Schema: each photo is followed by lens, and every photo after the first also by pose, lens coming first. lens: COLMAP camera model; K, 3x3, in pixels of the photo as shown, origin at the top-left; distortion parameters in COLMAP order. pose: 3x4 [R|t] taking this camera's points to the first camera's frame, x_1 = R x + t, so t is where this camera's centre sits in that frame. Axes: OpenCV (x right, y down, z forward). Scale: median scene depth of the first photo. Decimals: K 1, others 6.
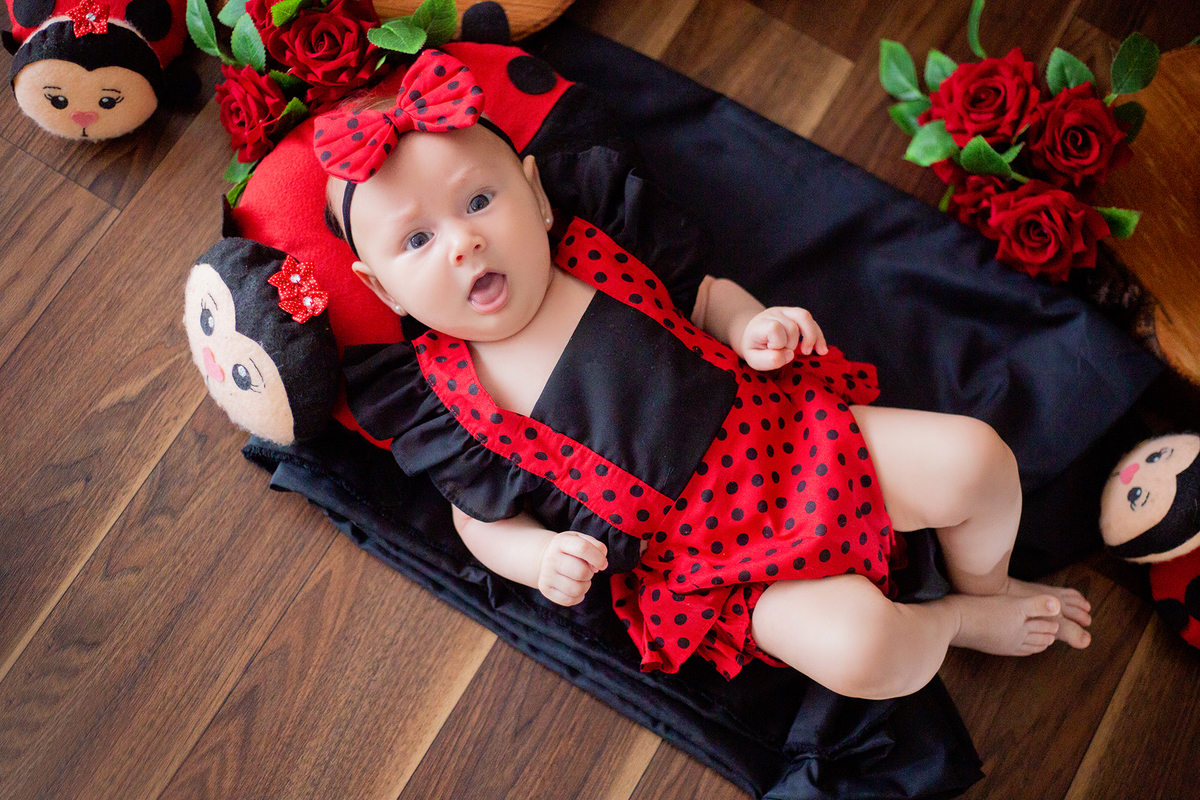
lens RADIAL K [[1773.0, 0, 596.0], [0, 1773.0, 369.5], [0, 0, 1]] dist [-0.127962, -0.016898]
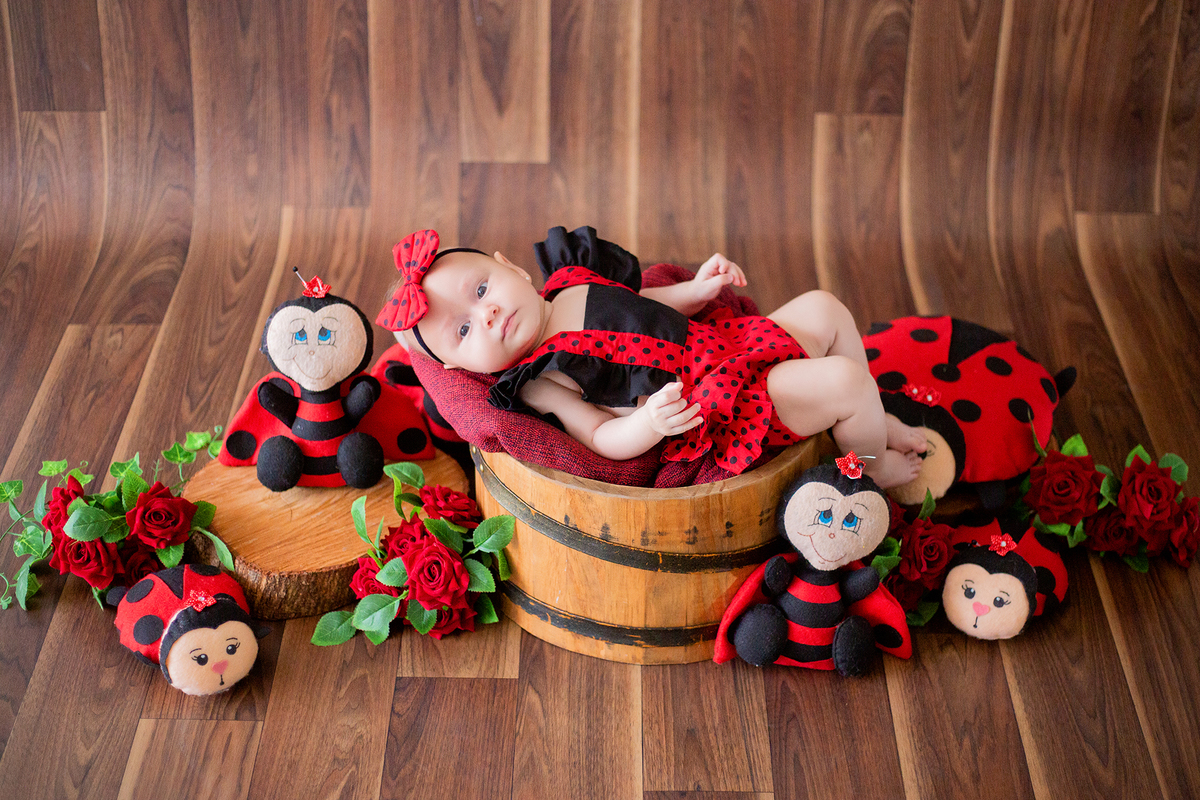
lens RADIAL K [[1897.1, 0, 600.0], [0, 1897.1, 400.0], [0, 0, 1]] dist [-0.120531, -0.026605]
pose [[0.858923, -0.379433, 0.343921, -0.484864], [0.506515, 0.728406, -0.461376, 0.595053], [-0.075453, 0.570487, 0.817833, -0.454118]]
